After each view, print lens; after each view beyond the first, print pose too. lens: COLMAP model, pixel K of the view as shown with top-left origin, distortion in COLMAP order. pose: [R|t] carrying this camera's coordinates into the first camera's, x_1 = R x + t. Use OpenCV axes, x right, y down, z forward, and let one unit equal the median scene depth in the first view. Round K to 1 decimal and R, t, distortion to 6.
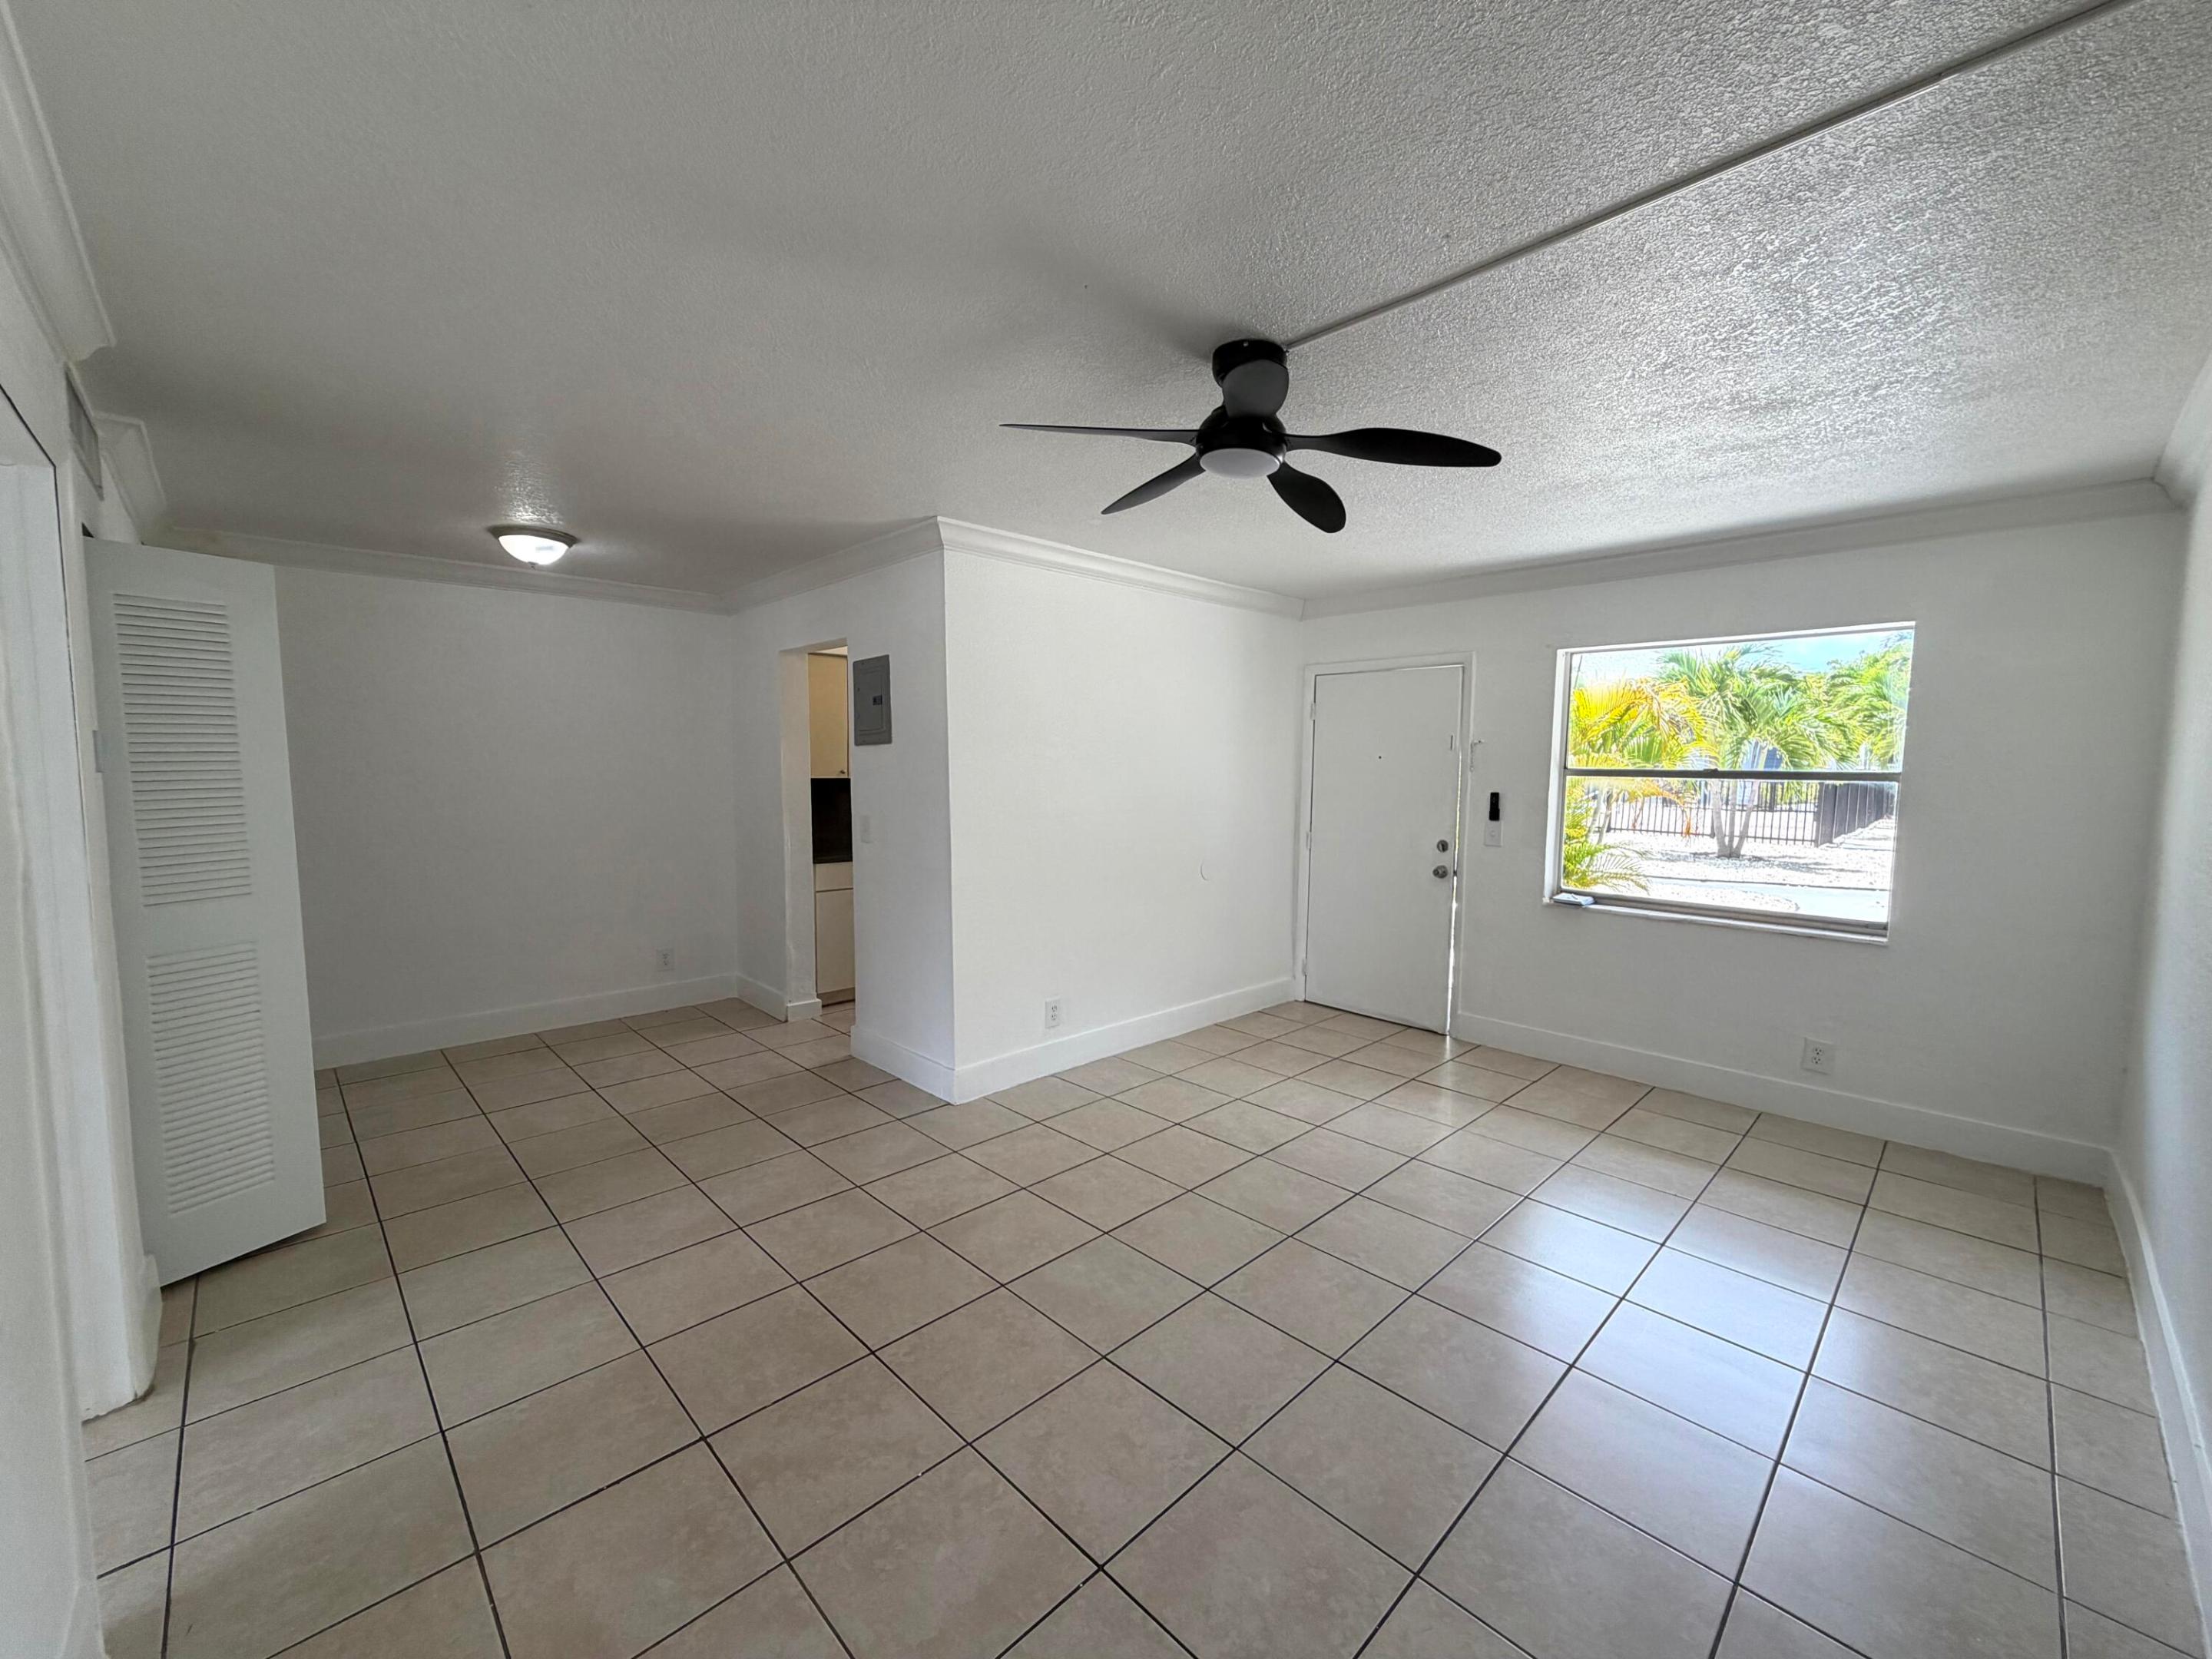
lens RADIAL K [[878.5, 0, 1110.5], [0, 878.5, 851.0], [0, 0, 1]] dist [-0.000705, -0.000165]
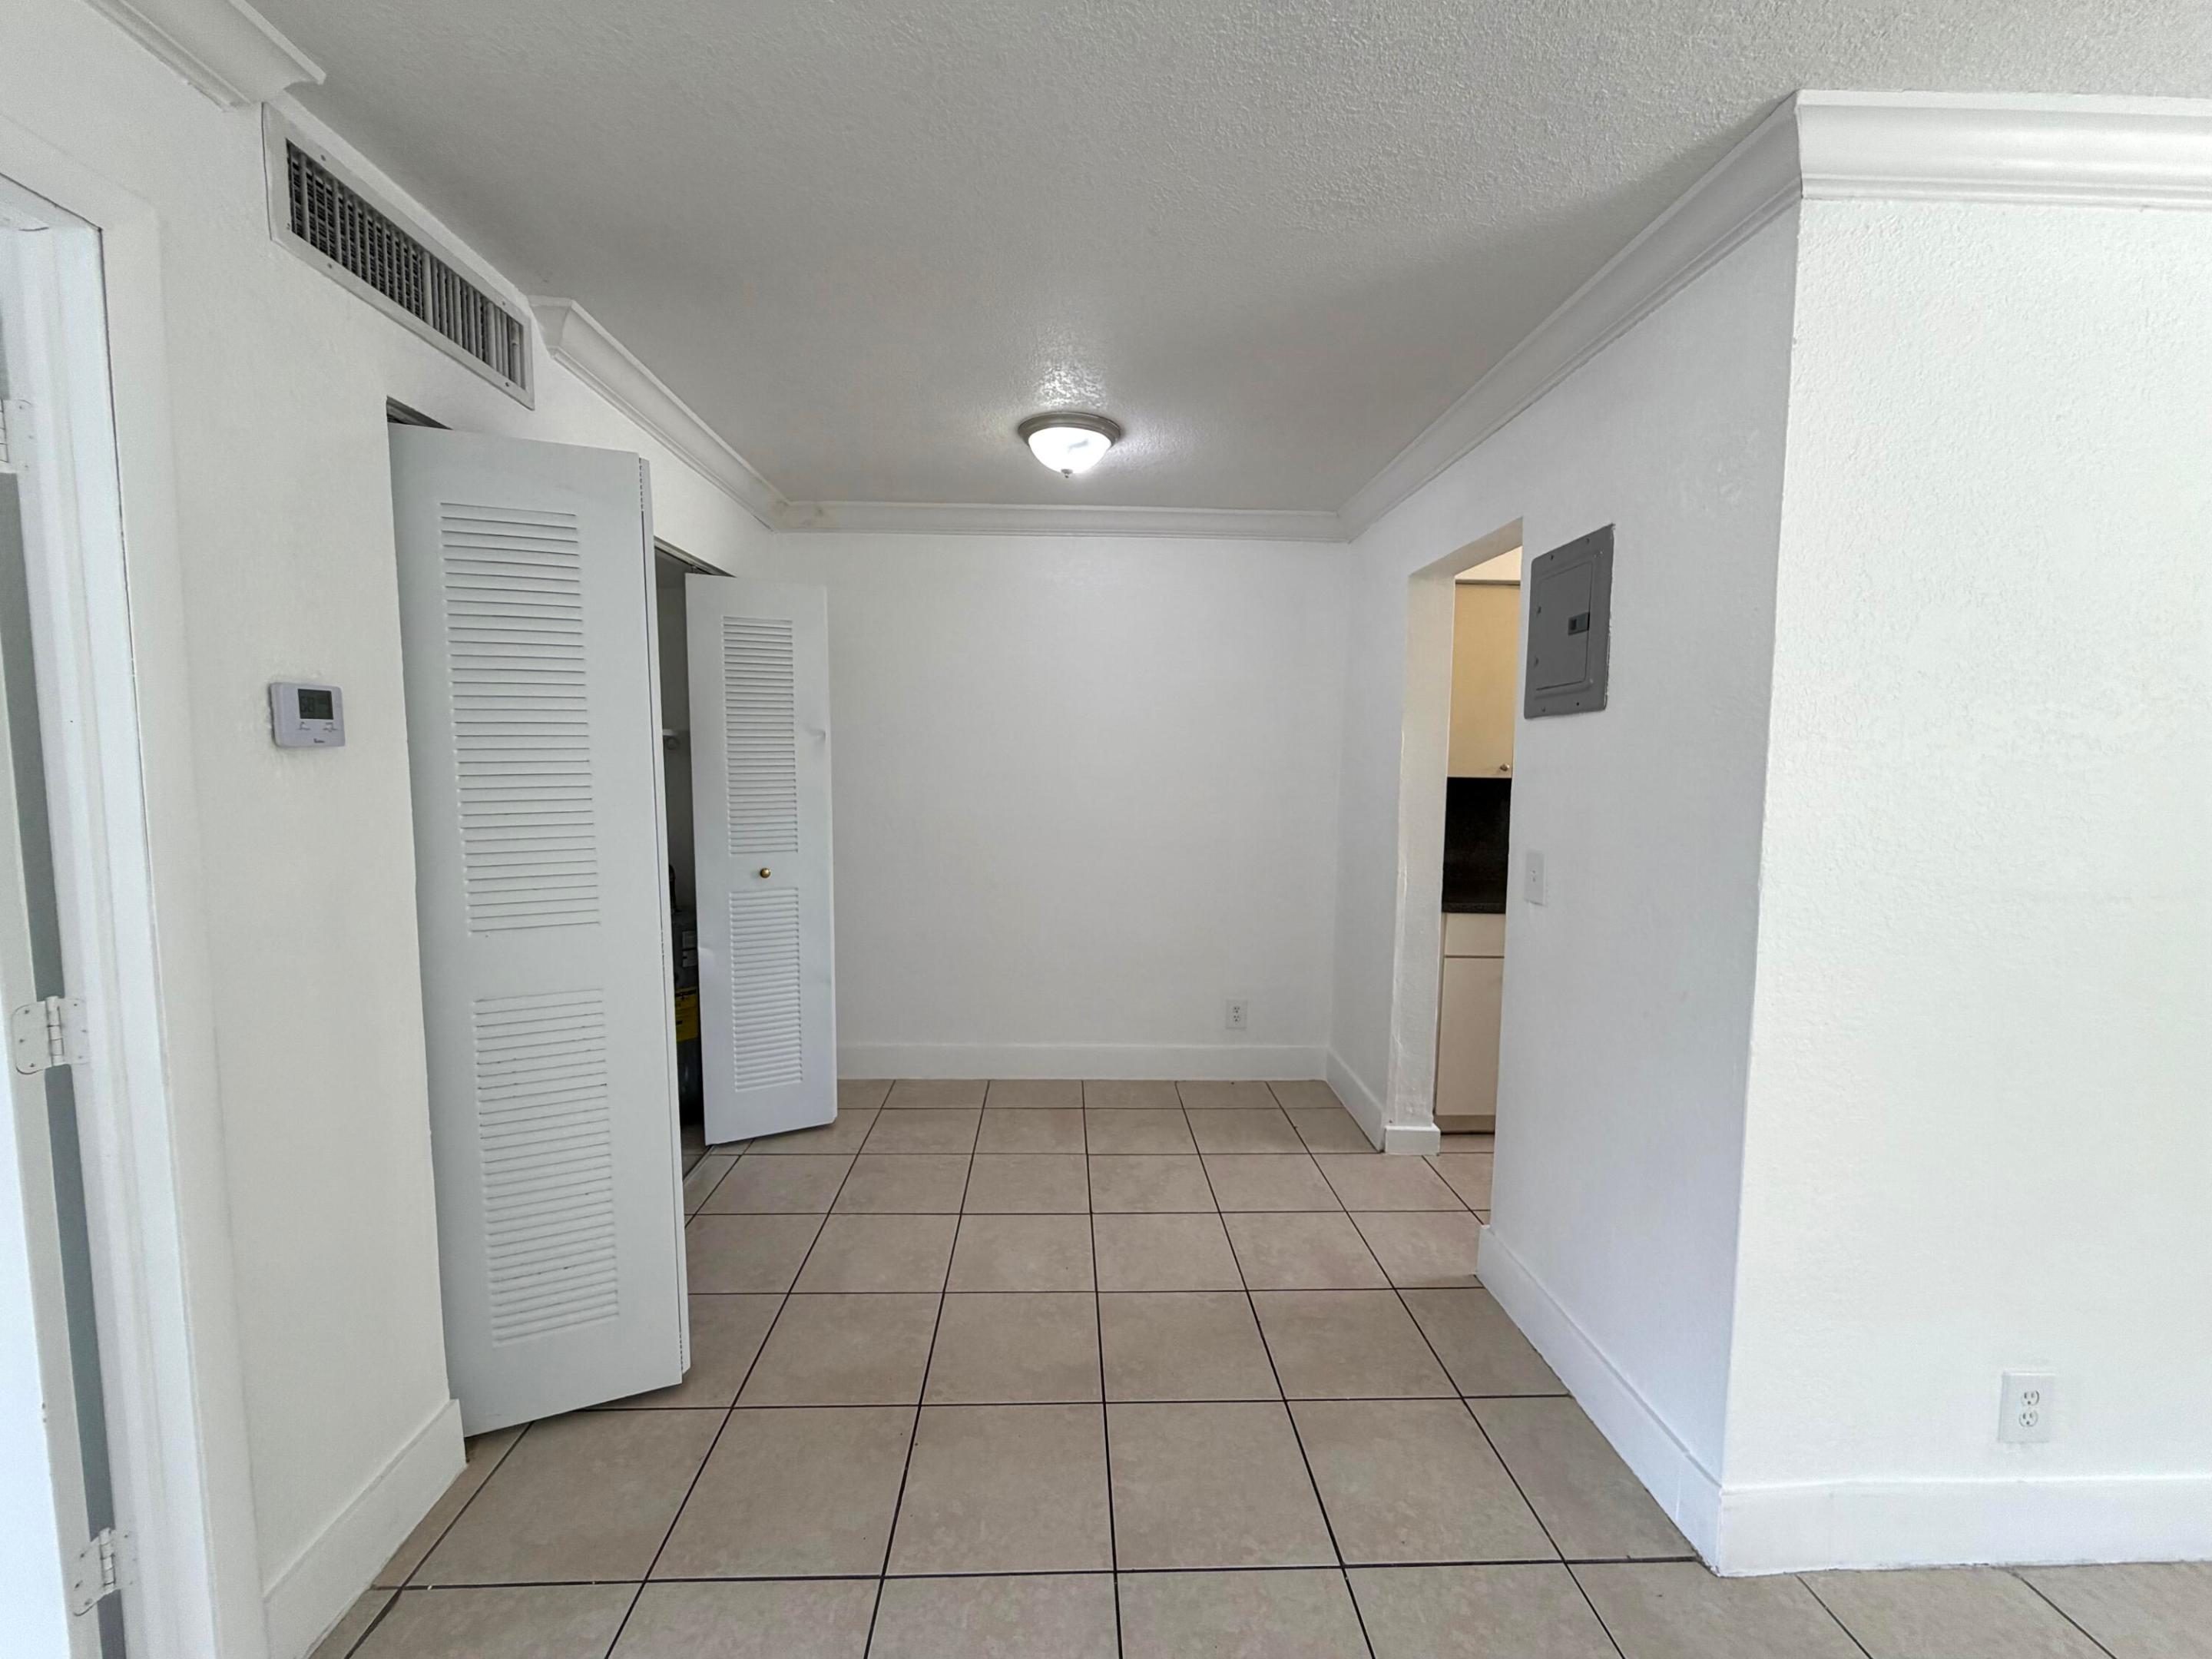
lens RADIAL K [[878.5, 0, 1103.5], [0, 878.5, 821.3], [0, 0, 1]] dist [-0.000705, -0.000165]
pose [[0.742737, 0.055366, -0.667290, -0.122991], [-0.075619, 0.997136, -0.001435, -0.037484], [0.665299, 0.051525, 0.744797, 0.440476]]
